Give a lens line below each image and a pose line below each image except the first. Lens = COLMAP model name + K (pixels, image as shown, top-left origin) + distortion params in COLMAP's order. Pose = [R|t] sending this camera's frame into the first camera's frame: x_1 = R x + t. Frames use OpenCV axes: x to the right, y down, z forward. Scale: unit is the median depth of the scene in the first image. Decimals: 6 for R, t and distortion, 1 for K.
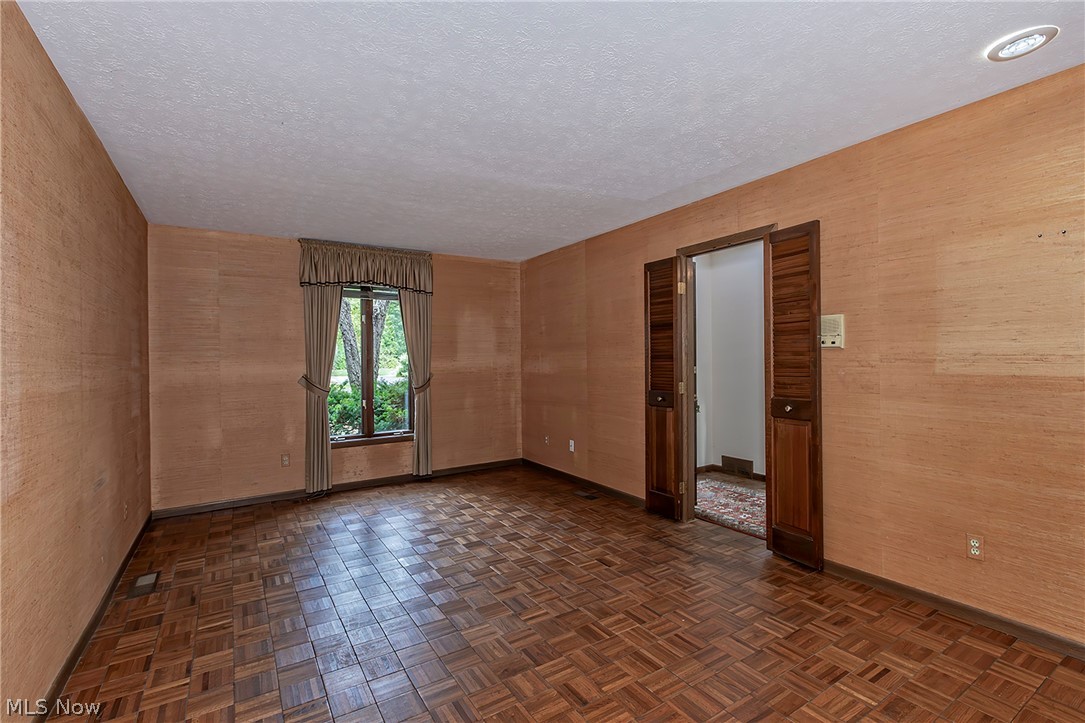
lens RADIAL K [[498.9, 0, 536.0], [0, 498.9, 359.3], [0, 0, 1]] dist [-0.001896, -0.000243]
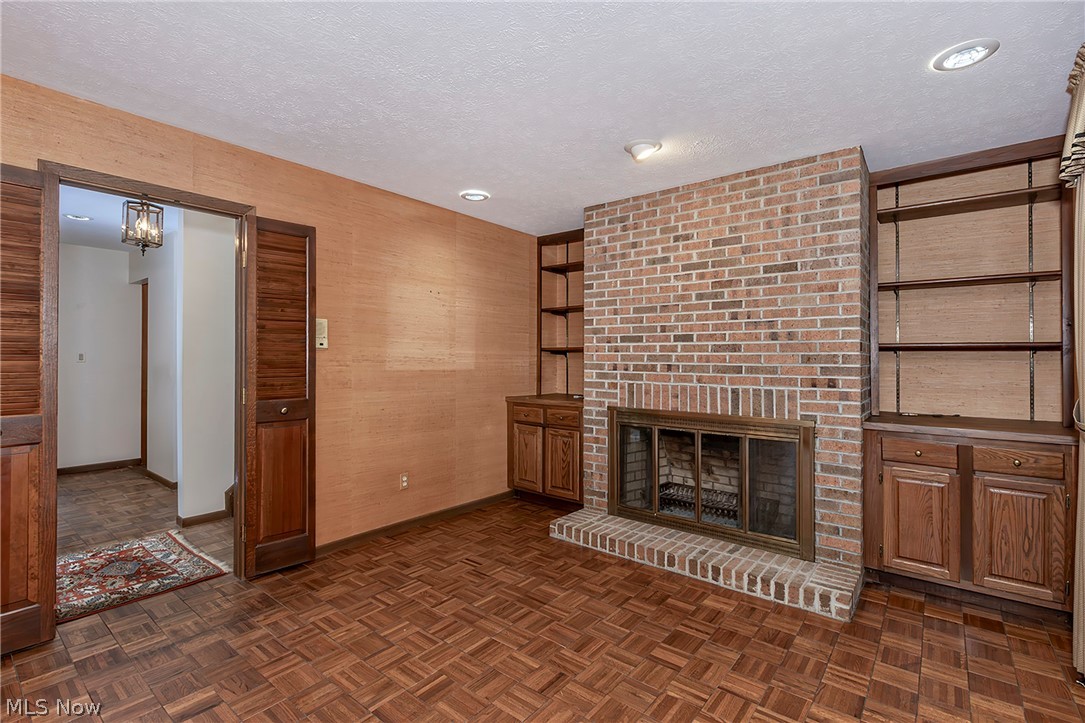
lens RADIAL K [[498.9, 0, 538.4], [0, 498.9, 357.7], [0, 0, 1]] dist [-0.001896, -0.000243]
pose [[-0.332435, 0.014198, 0.943019, -0.627299], [-0.003243, 0.999864, -0.016197, 0.013065], [-0.943121, -0.008443, -0.332343, 0.967719]]
